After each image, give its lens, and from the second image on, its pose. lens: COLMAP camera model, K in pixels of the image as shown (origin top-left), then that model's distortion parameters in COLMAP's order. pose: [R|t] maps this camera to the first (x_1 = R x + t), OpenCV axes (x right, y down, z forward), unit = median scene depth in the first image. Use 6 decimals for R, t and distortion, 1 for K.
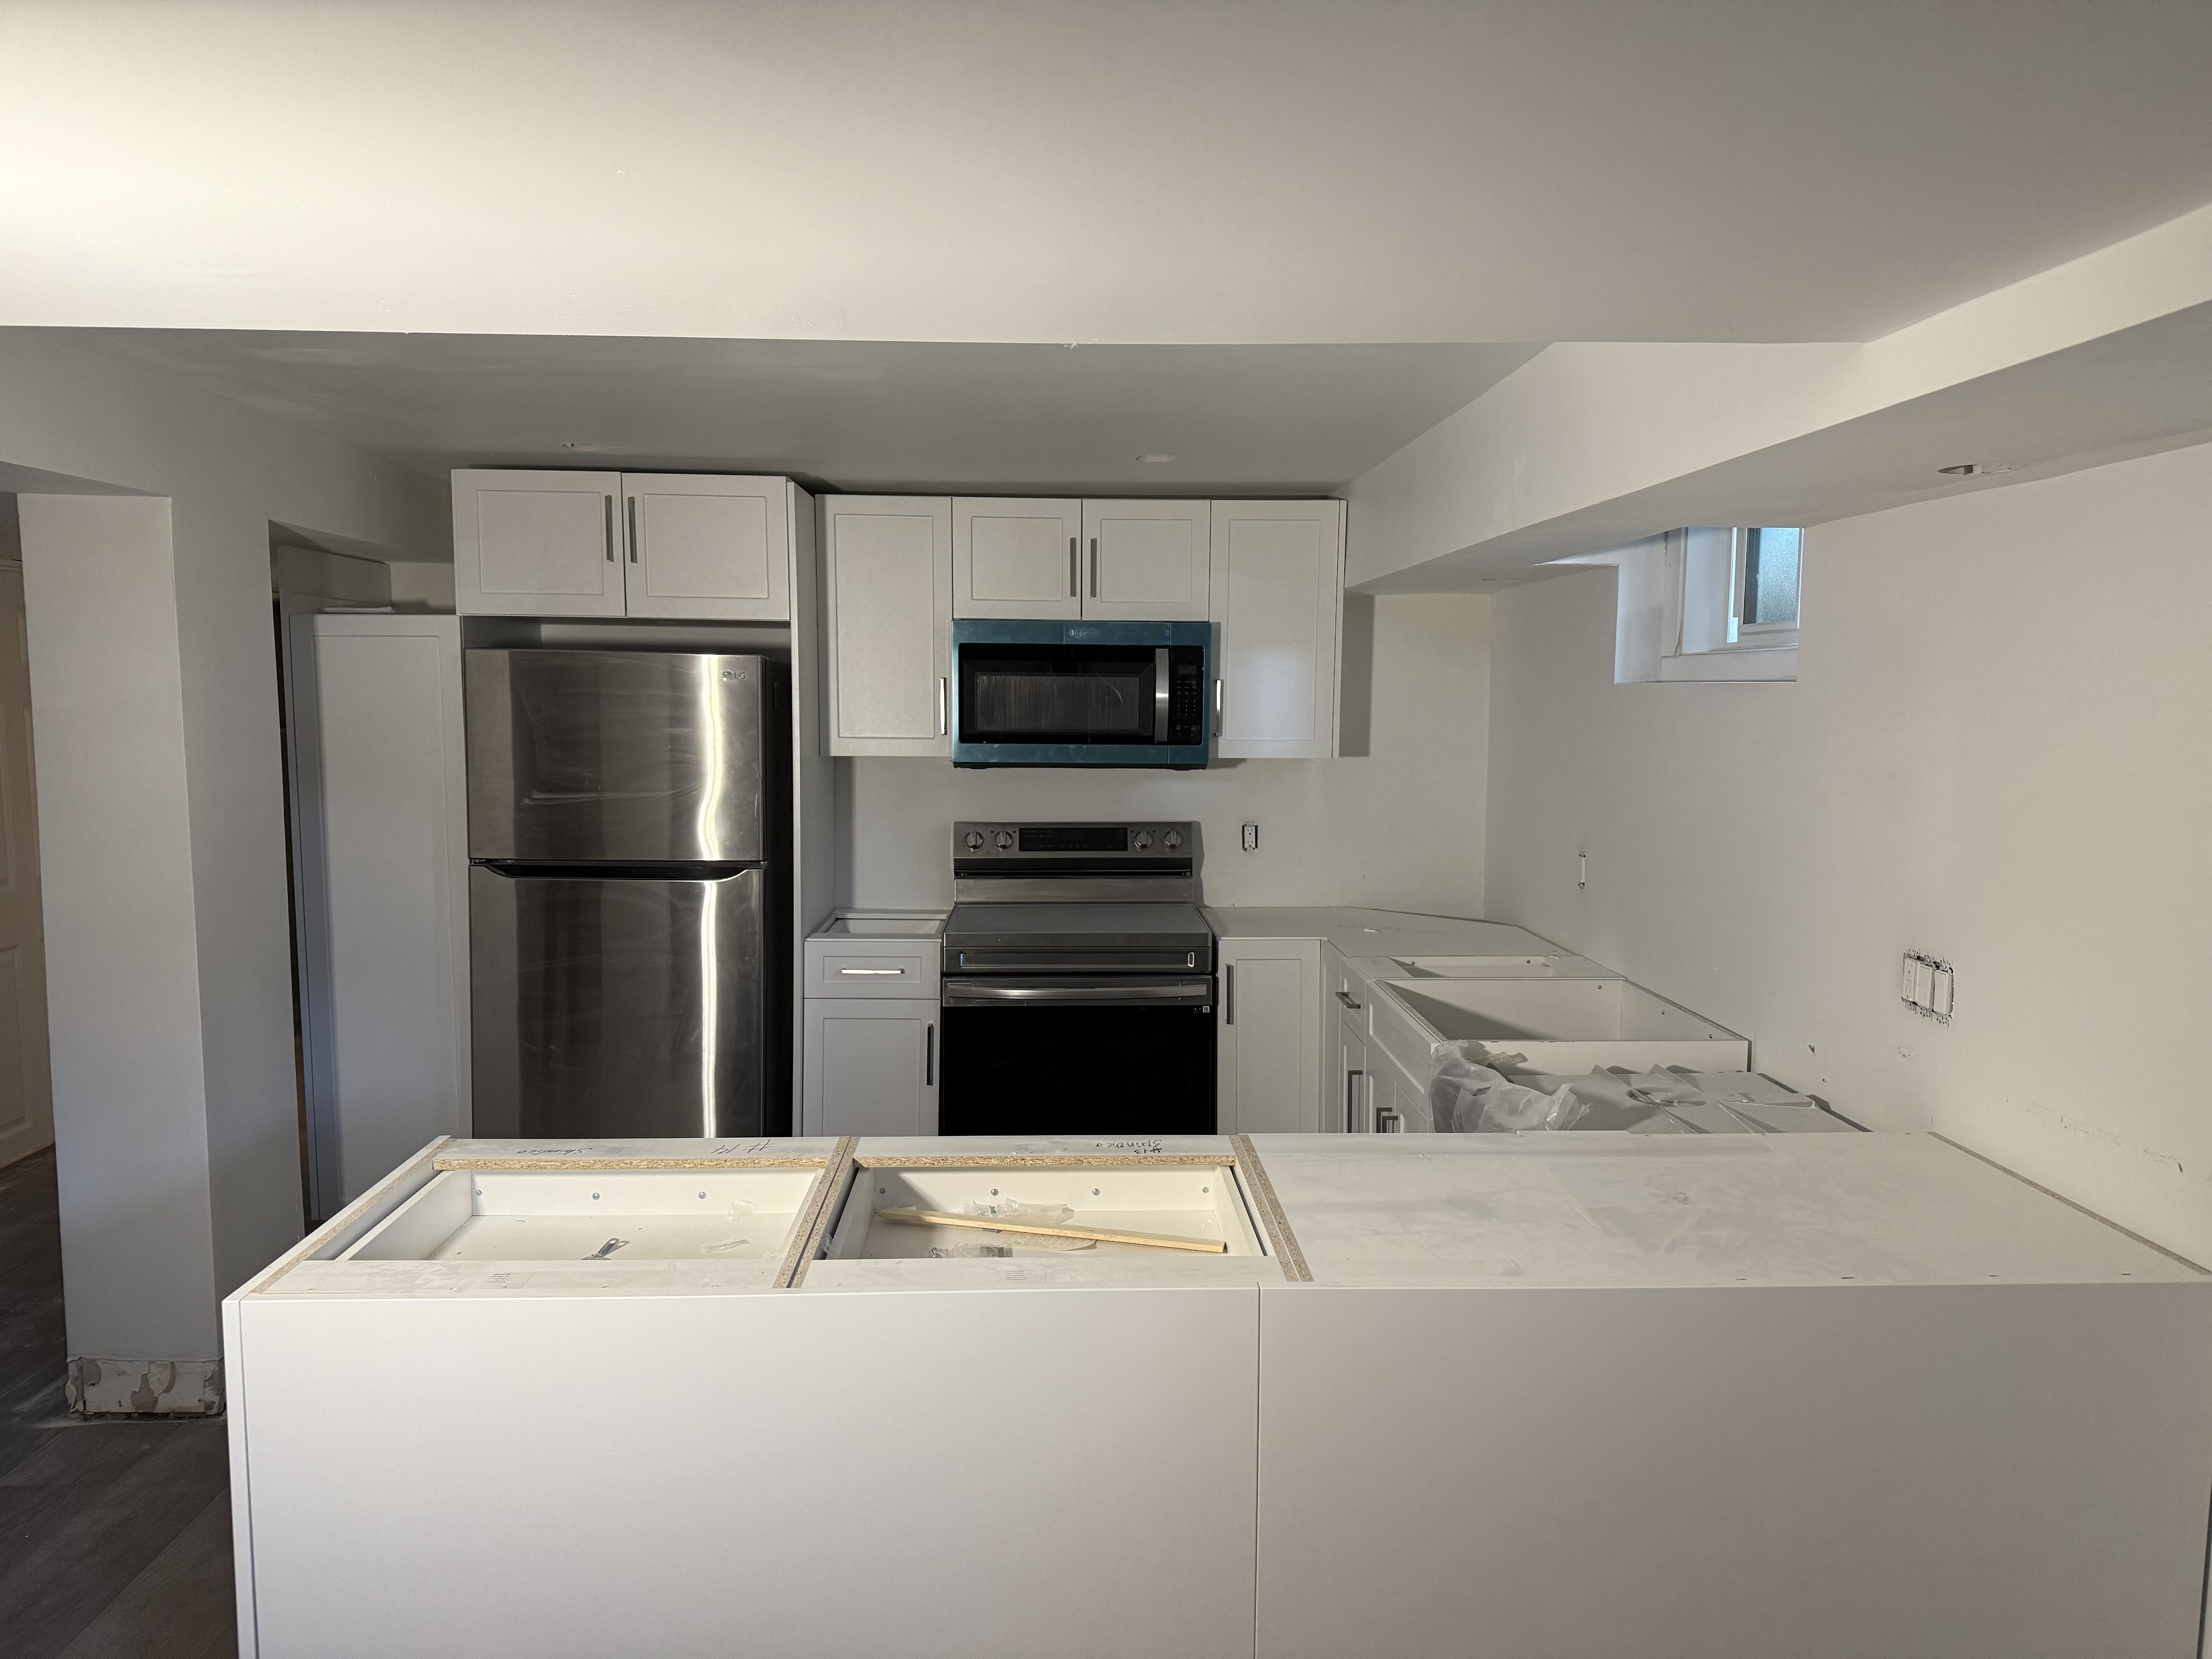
lens RADIAL K [[1556.9, 0, 1105.3], [0, 1556.9, 832.6], [0, 0, 1]] dist [0.039167, -0.025853]
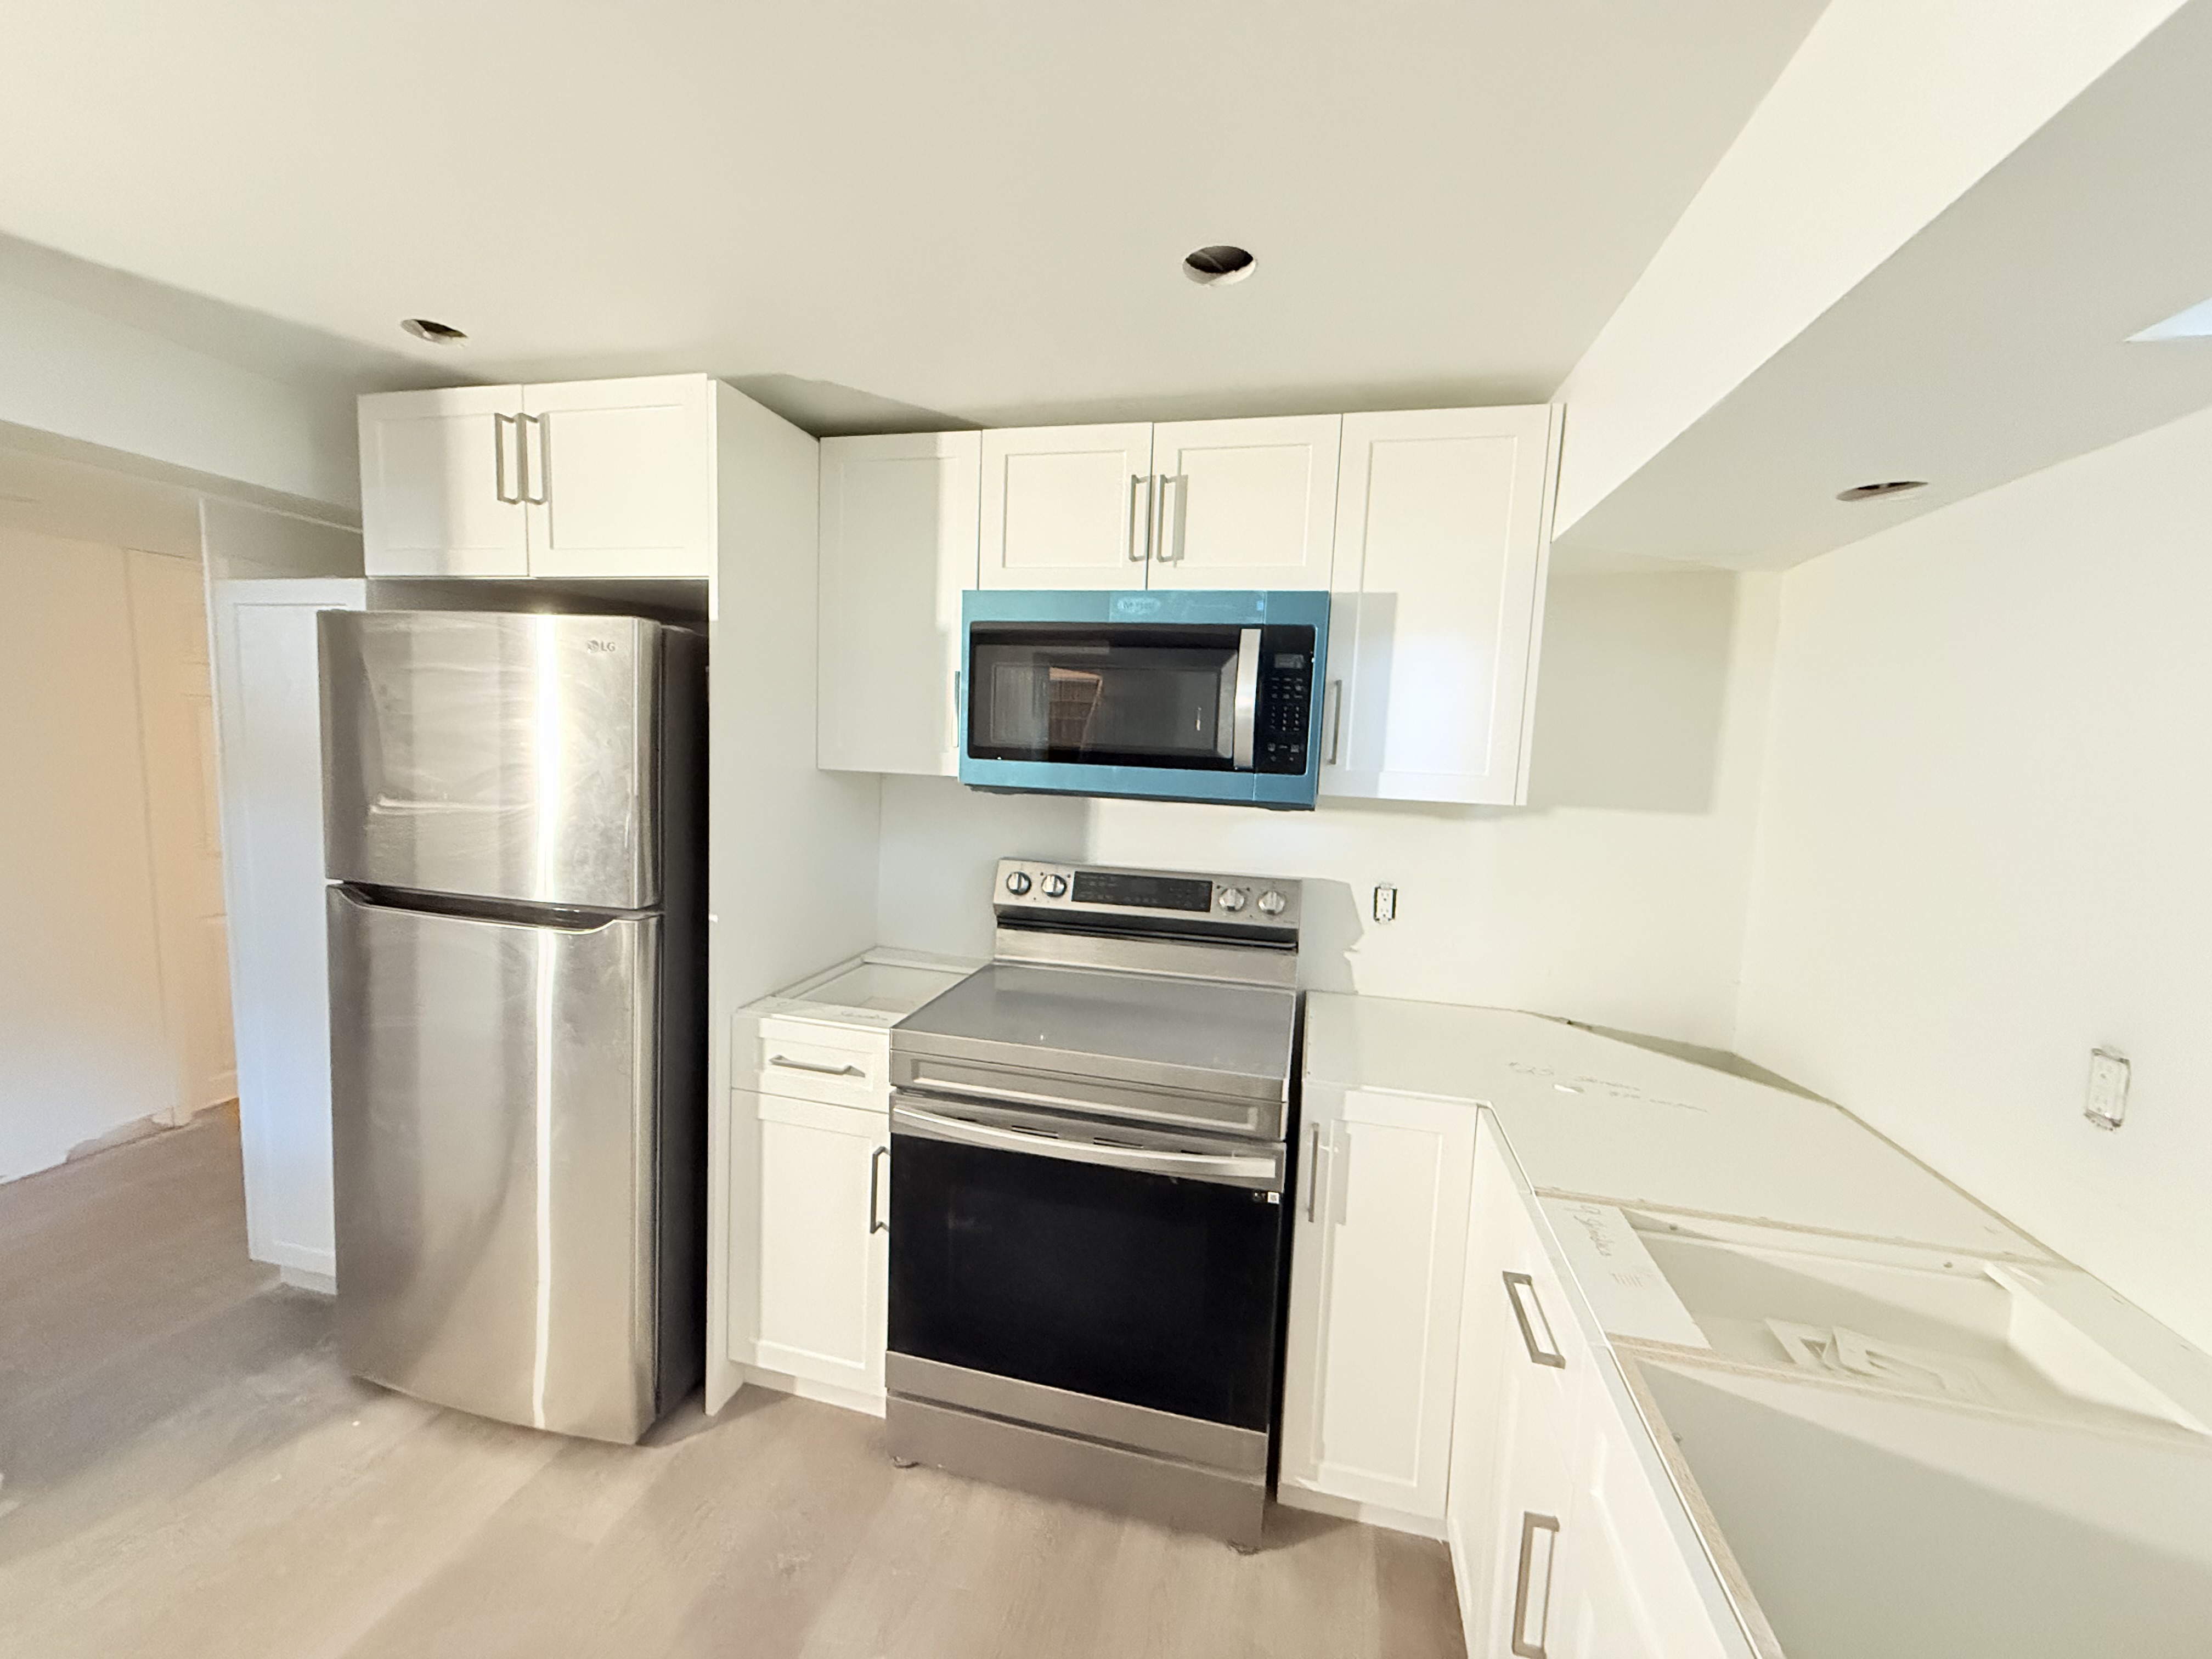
lens RADIAL K [[878.9, 0, 1095.9], [0, 878.9, 822.9], [0, 0, 1]] dist [-0.000442, 0.000786]
pose [[0.958448, 0.057096, -0.279494, 0.082895], [-0.057318, 0.998329, 0.007386, -0.033436], [0.279448, 0.008941, 0.960119, 0.615922]]
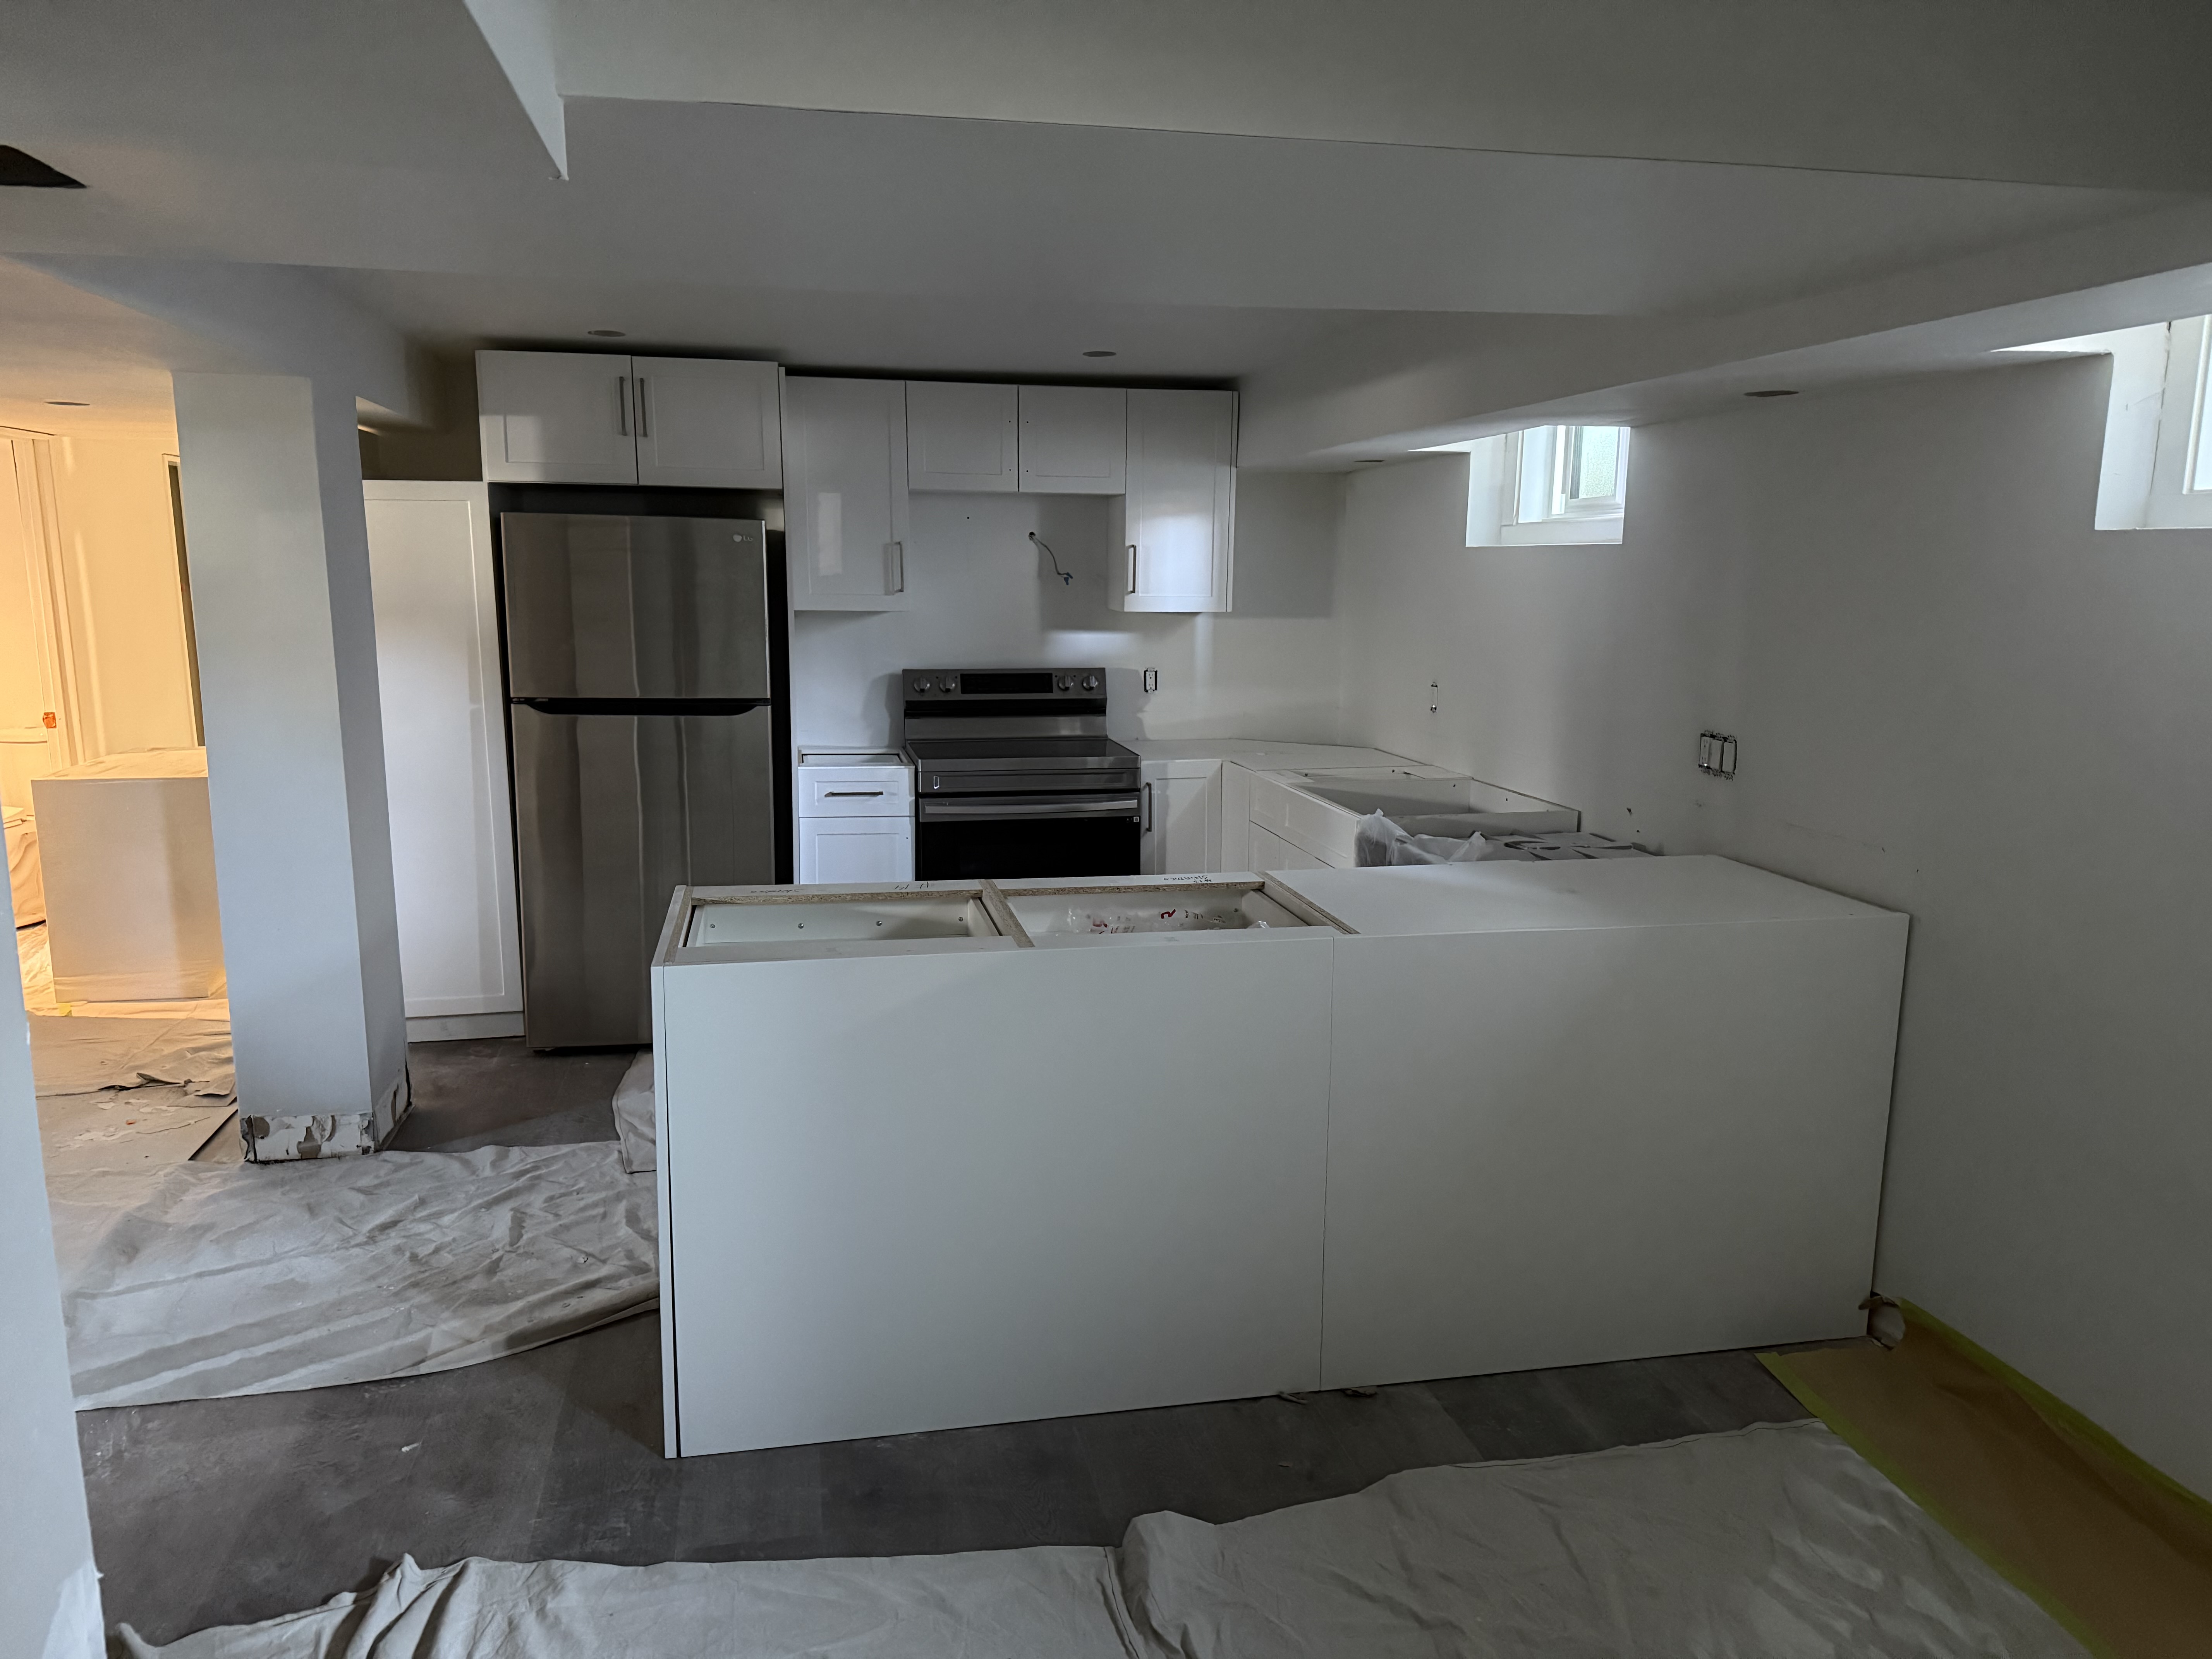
lens RADIAL K [[1556.9, 0, 1109.3], [0, 1556.9, 838.9], [0, 0, 1]] dist [0.039167, -0.025853]
pose [[0.986207, -0.026196, 0.163432, -0.148033], [0.012789, 0.996505, 0.082554, 0.027237], [-0.165023, -0.079325, 0.983095, -0.183047]]
